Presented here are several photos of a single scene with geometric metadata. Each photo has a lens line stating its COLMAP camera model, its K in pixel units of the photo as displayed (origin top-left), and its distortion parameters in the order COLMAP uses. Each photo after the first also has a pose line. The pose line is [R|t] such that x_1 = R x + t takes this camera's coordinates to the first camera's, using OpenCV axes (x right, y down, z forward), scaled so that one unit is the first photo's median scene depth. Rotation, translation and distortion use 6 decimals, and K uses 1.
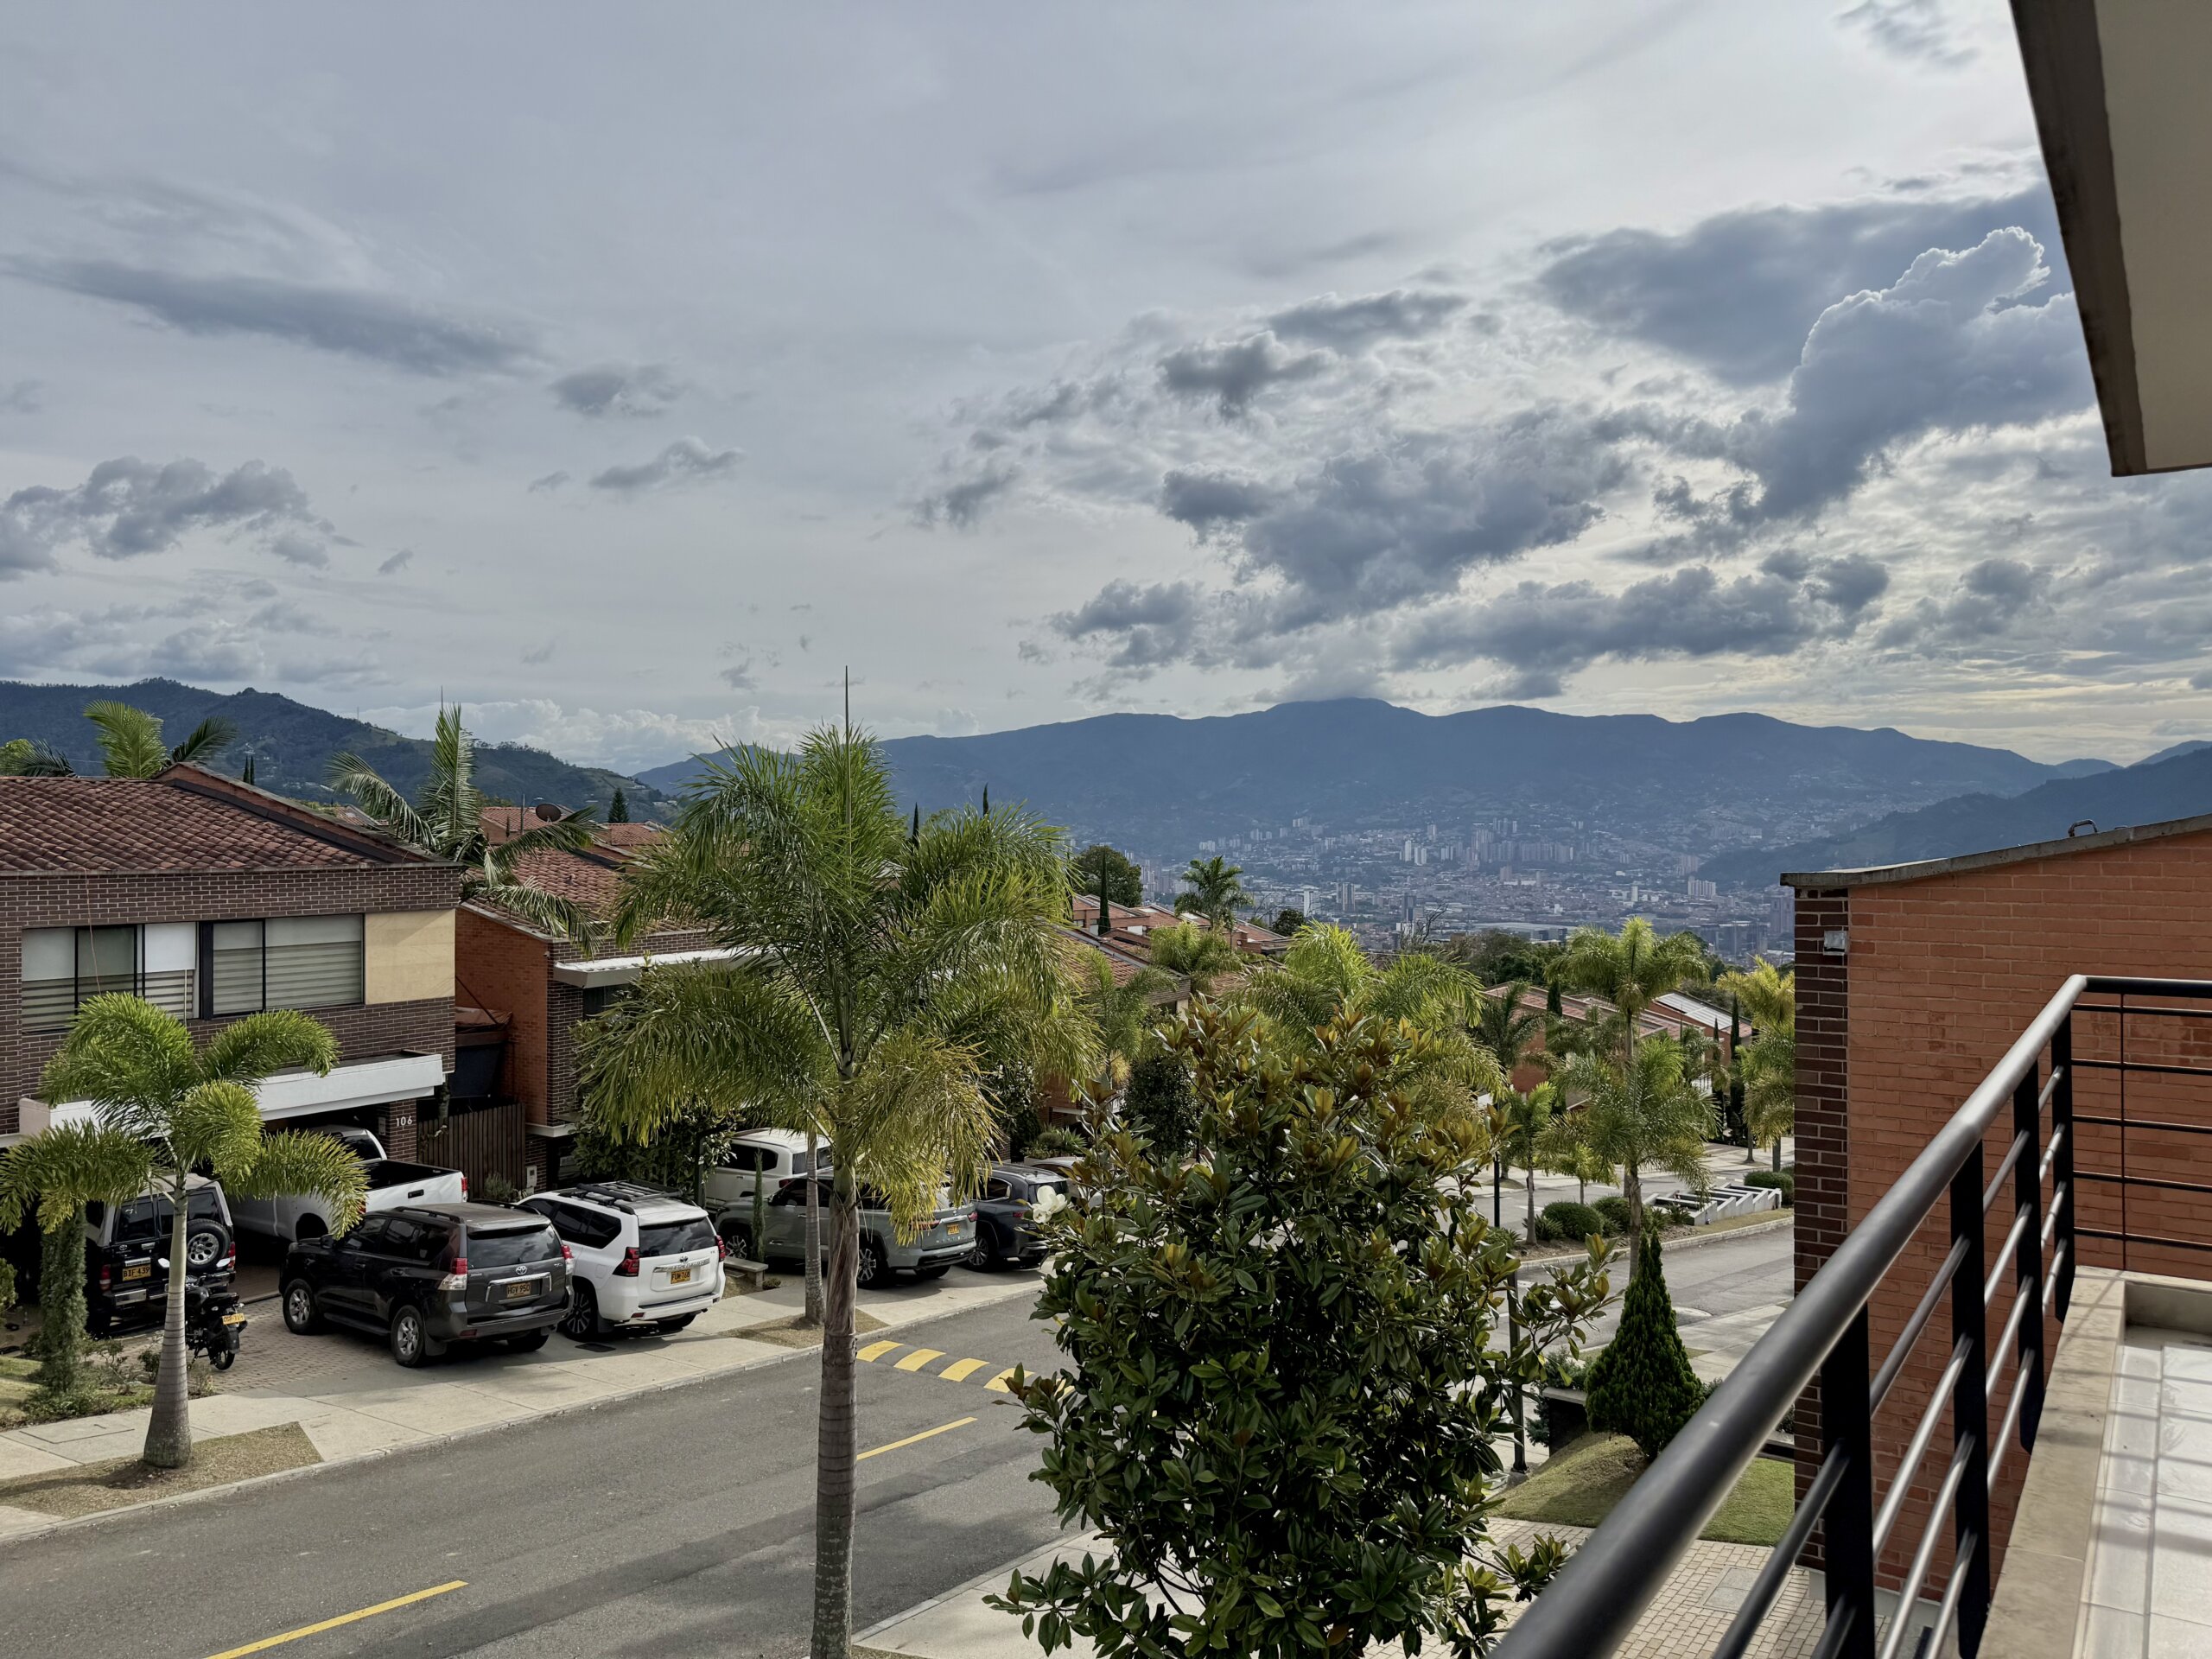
lens RADIAL K [[1596.9, 0, 1102.5], [0, 1596.9, 837.4], [0, 0, 1]] dist [0.000031, -0.005368]
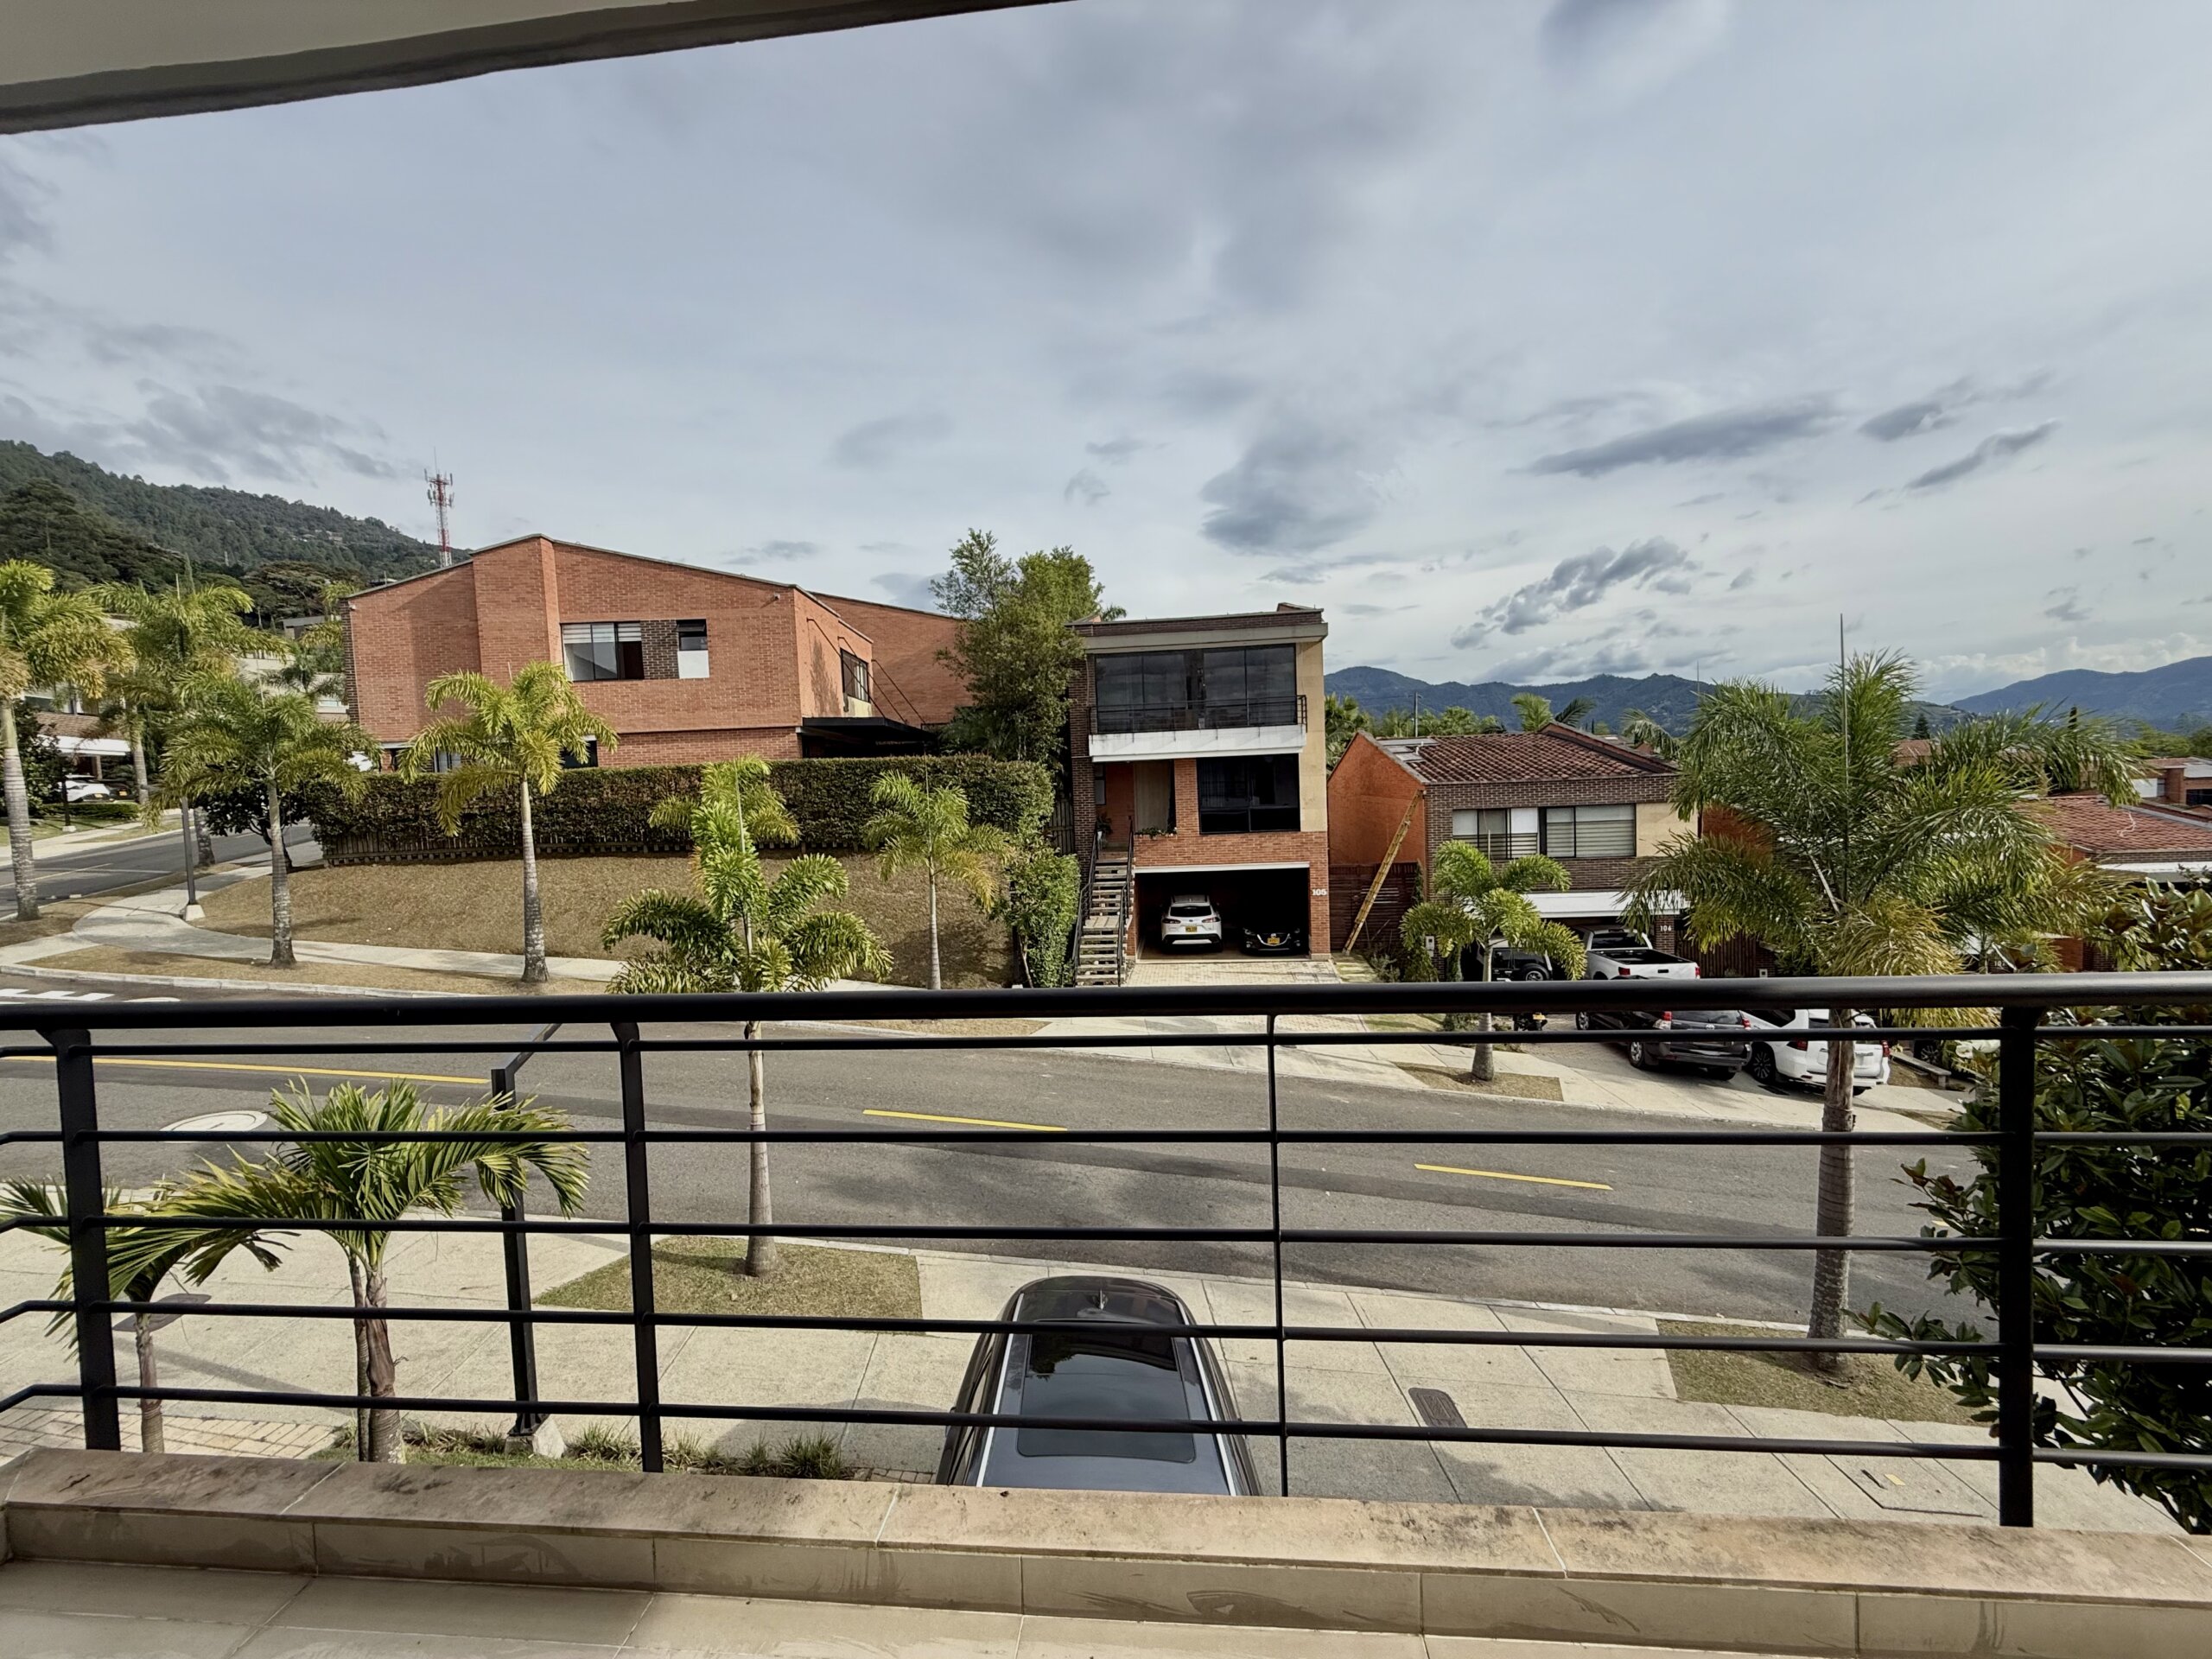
lens RADIAL K [[894.3, 0, 1103.5], [0, 894.3, 822.9], [0, 0, 1]] dist [0.021580, 0.000162]
pose [[0.488626, 0.023653, -0.872173, 0.098719], [0.034256, 0.998342, 0.046267, 0.004445], [0.871821, -0.052484, 0.487005, 0.036438]]
